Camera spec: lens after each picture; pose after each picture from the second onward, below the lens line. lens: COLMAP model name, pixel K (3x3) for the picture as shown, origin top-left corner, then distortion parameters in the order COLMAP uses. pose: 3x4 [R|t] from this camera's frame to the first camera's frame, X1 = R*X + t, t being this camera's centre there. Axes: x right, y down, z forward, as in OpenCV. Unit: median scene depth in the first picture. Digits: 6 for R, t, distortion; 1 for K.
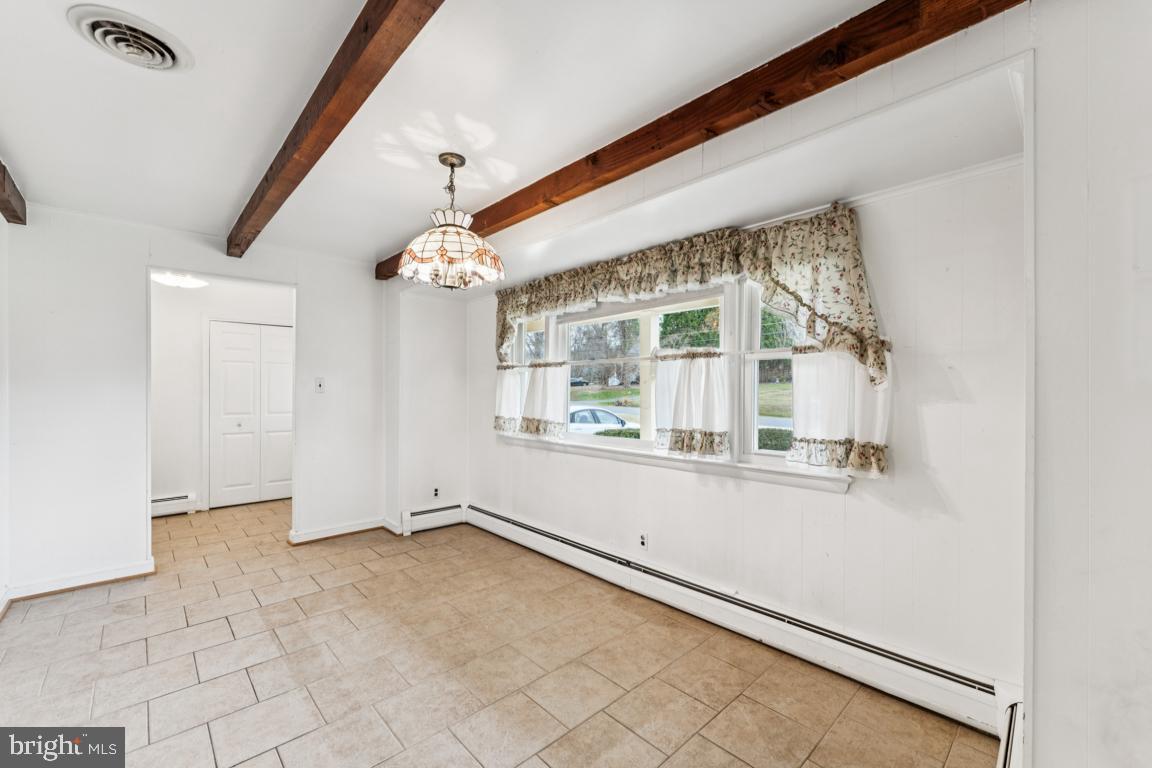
lens RADIAL K [[468.6, 0, 580.0], [0, 468.6, 395.3], [0, 0, 1]] dist [0.002136, -0.000178]
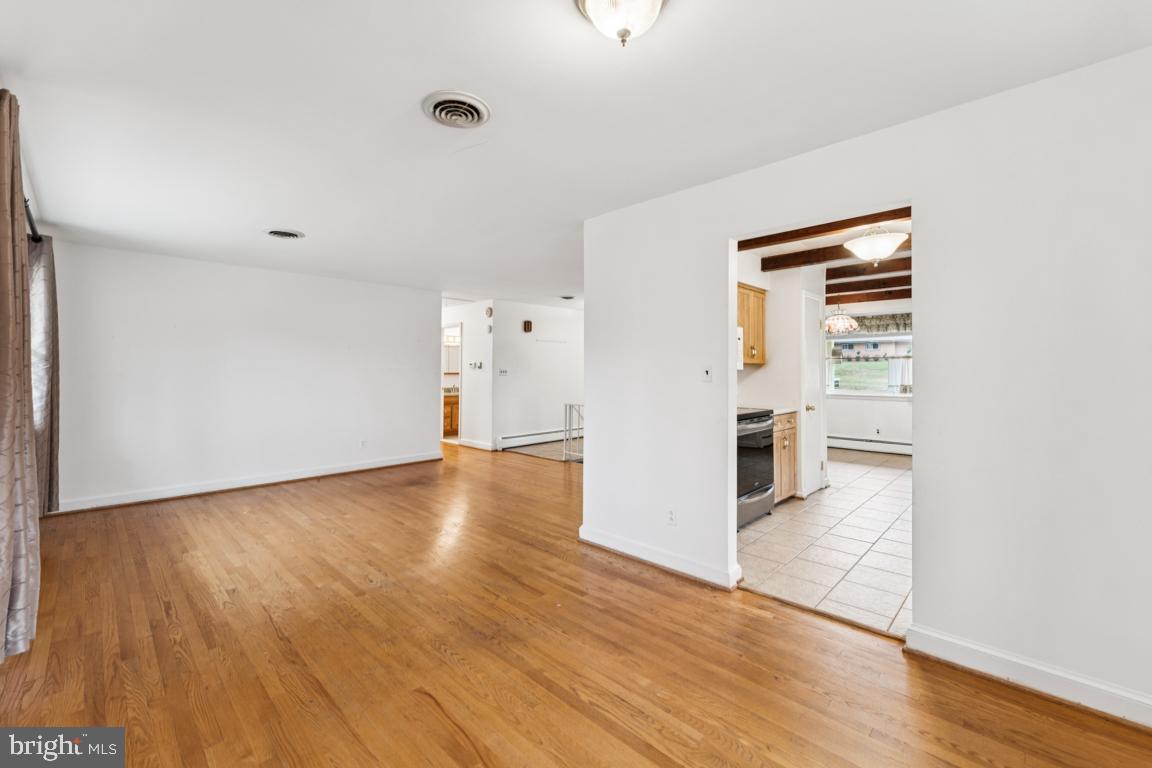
lens RADIAL K [[468.6, 0, 577.0], [0, 468.6, 371.4], [0, 0, 1]] dist [0.002136, -0.000178]
pose [[0.999120, -0.002741, 0.041845, -2.022559], [0.003227, 0.999928, -0.011558, 0.023344], [-0.041810, 0.011683, 0.999057, -1.831495]]
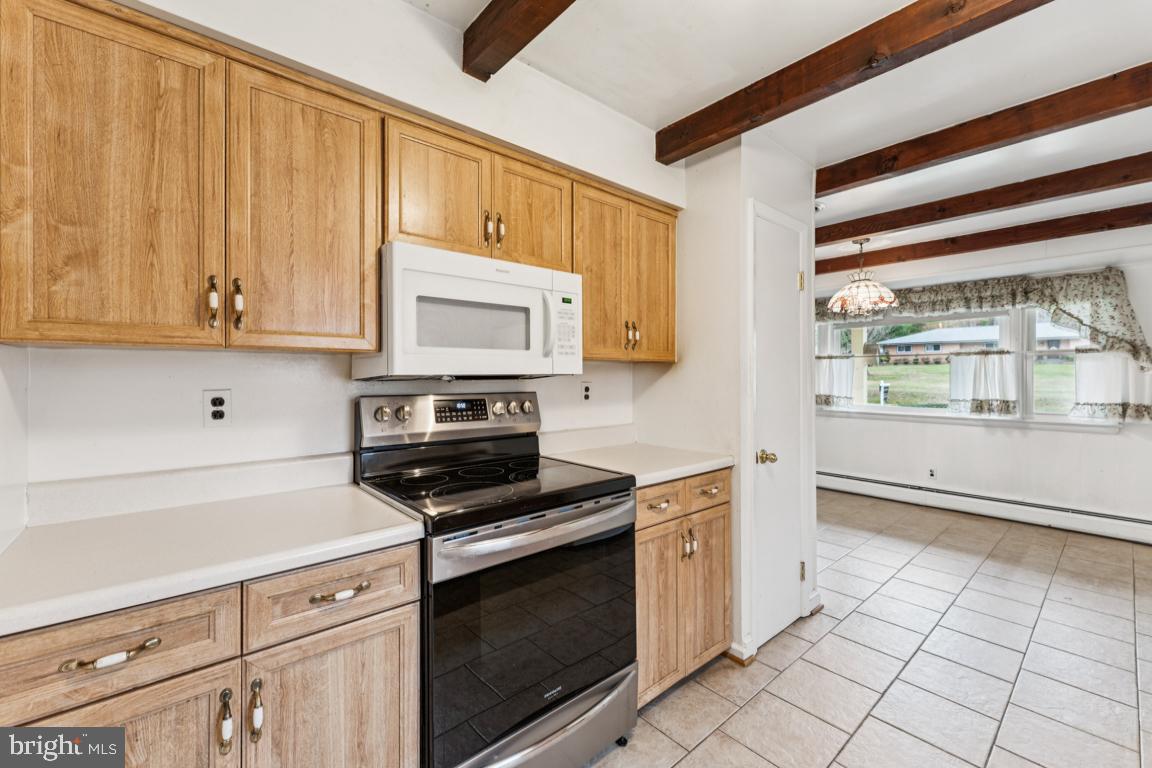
lens RADIAL K [[468.6, 0, 574.0], [0, 468.6, 376.4], [0, 0, 1]] dist [0.002136, -0.000178]
pose [[0.998768, -0.000436, -0.049612, -1.247827], [0.000034, 0.999967, -0.008096, 0.008602], [0.049614, 0.008084, 0.998736, -0.769950]]
